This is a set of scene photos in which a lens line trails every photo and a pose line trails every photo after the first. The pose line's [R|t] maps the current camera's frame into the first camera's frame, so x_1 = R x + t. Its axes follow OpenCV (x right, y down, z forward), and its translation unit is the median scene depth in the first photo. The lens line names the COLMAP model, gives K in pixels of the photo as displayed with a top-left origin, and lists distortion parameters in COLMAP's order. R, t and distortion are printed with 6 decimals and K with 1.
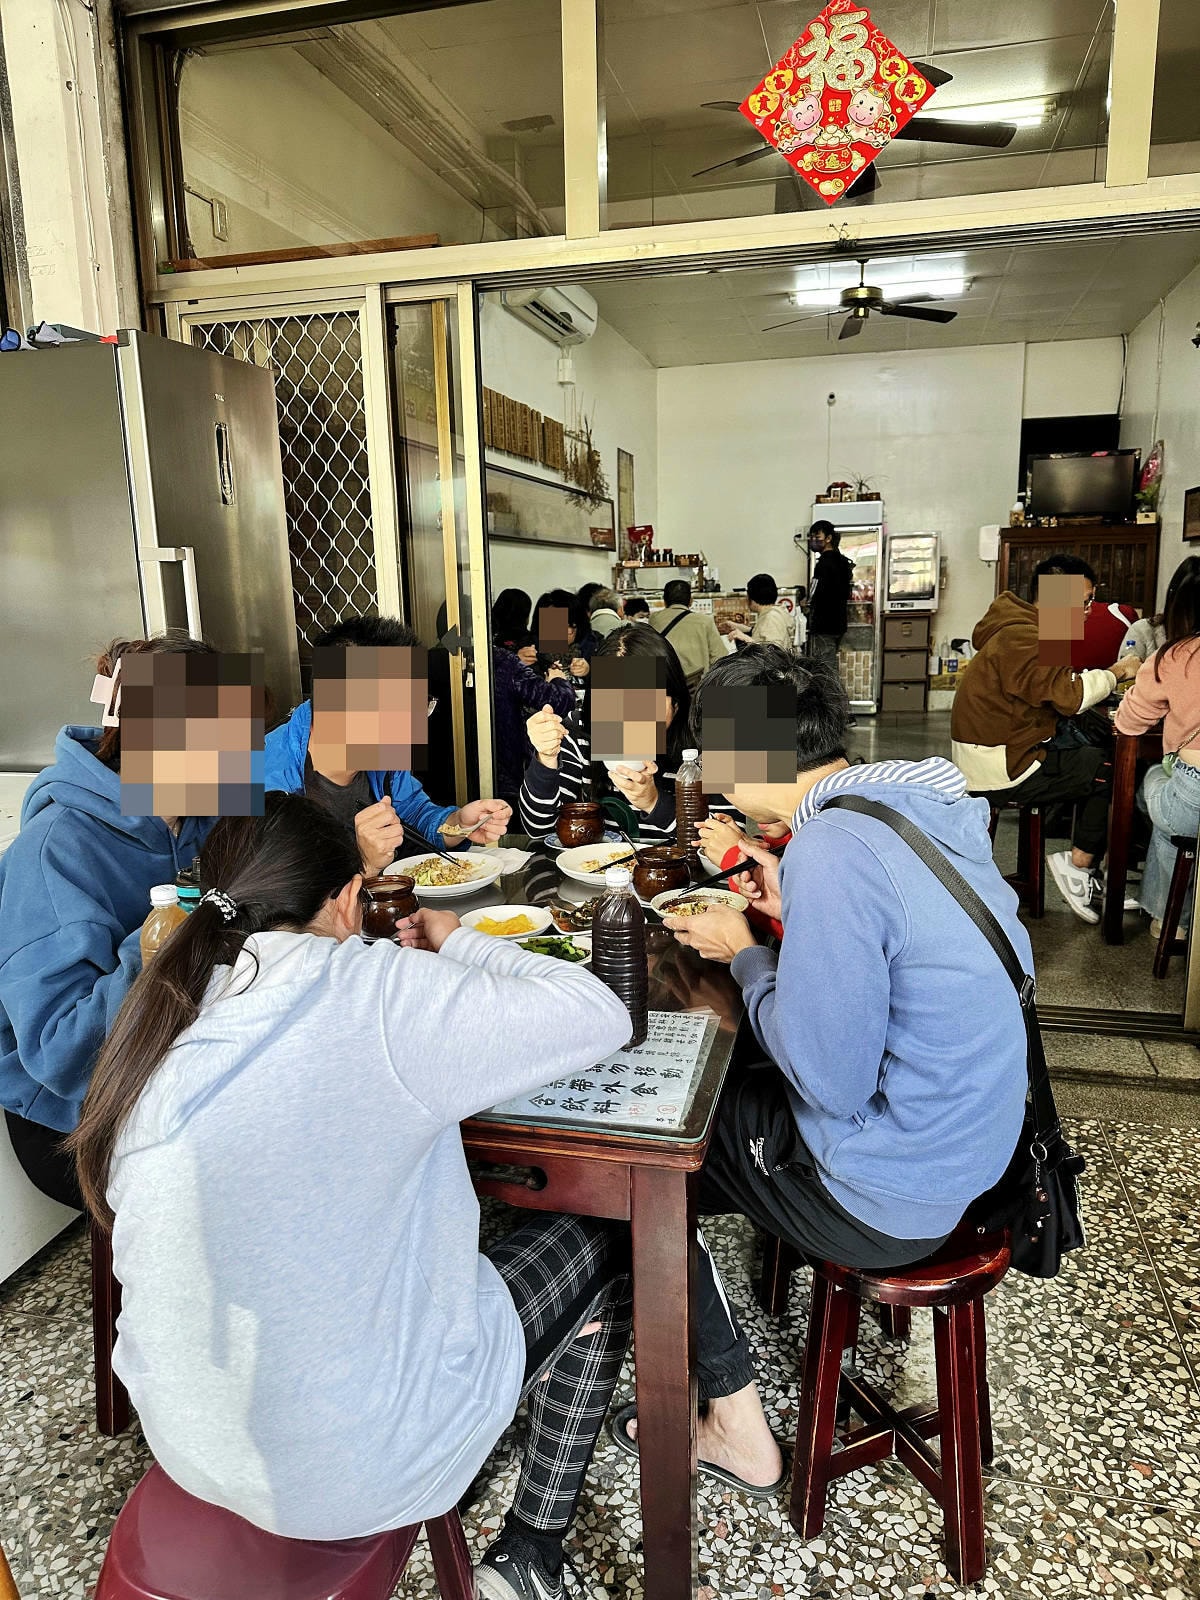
lens RADIAL K [[1129.0, 0, 581.2], [0, 1129.0, 834.7], [0, 0, 1]] dist [0.097501, -0.211791]
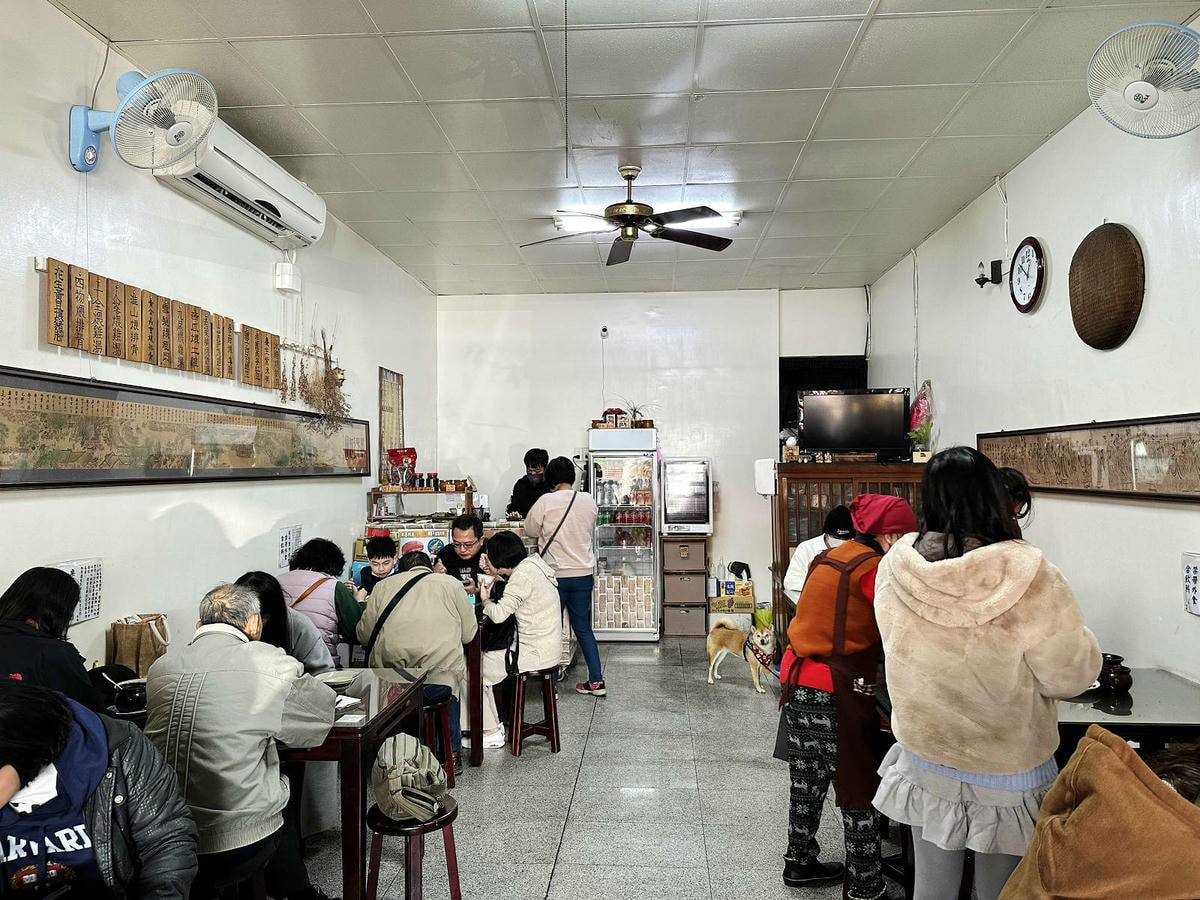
lens RADIAL K [[828.8, 0, 605.3], [0, 828.8, 450.4], [0, 0, 1]] dist [0.050682, -0.051066]
pose [[0.980116, 0.020493, 0.197365, 0.079982], [0.025369, 0.973548, -0.227069, -0.114154], [-0.196797, 0.227561, 0.953670, 0.330988]]
